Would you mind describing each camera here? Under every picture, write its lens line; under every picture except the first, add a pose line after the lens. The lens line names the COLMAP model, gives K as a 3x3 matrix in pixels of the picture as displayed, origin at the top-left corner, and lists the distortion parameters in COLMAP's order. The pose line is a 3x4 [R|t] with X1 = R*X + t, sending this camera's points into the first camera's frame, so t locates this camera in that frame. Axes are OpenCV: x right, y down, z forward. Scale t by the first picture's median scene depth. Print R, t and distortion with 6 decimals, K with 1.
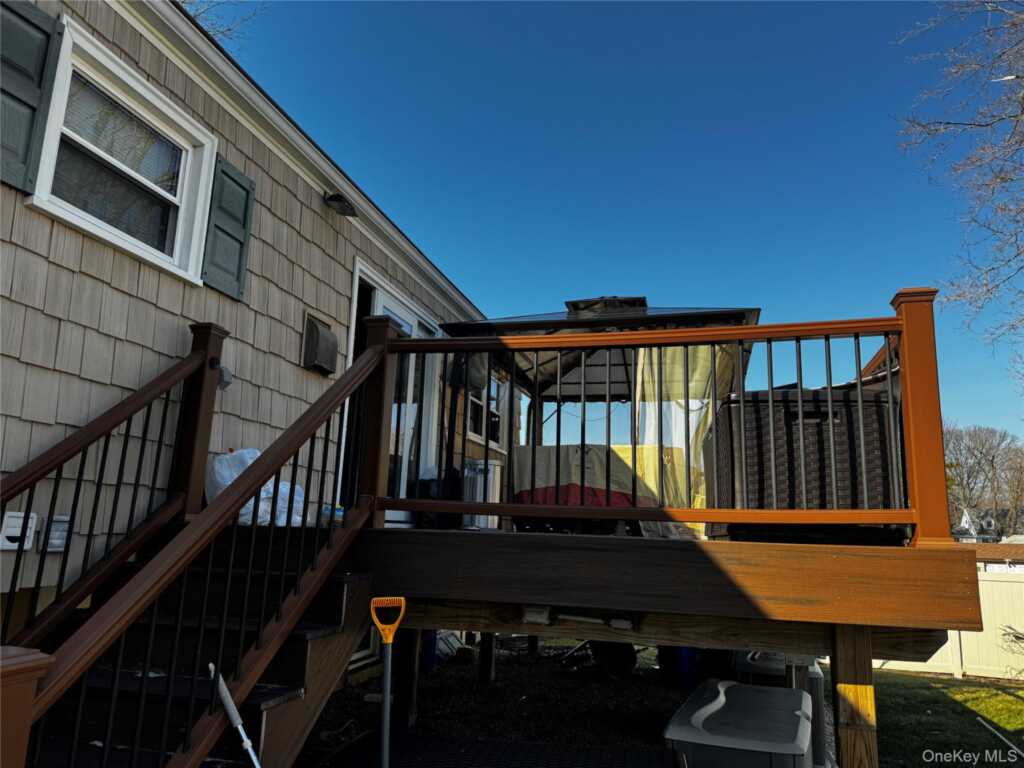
lens RADIAL K [[720.8, 0, 512.0], [0, 720.8, 384.0], [0, 0, 1]] dist [0.002043, -0.000762]
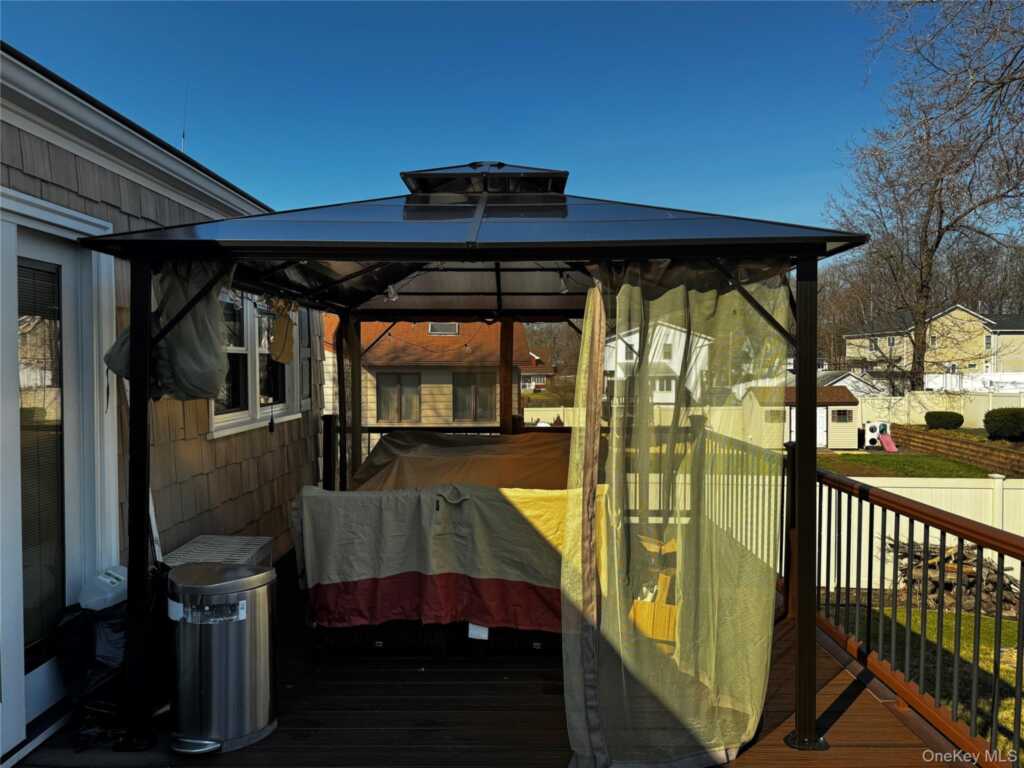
lens RADIAL K [[720.8, 0, 512.0], [0, 720.8, 384.0], [0, 0, 1]] dist [0.002043, -0.000762]
pose [[0.968519, -0.038375, 0.245964, 0.021754], [-0.020941, 0.971985, 0.234108, -0.094336], [-0.248057, -0.231889, 0.940582, 0.527171]]
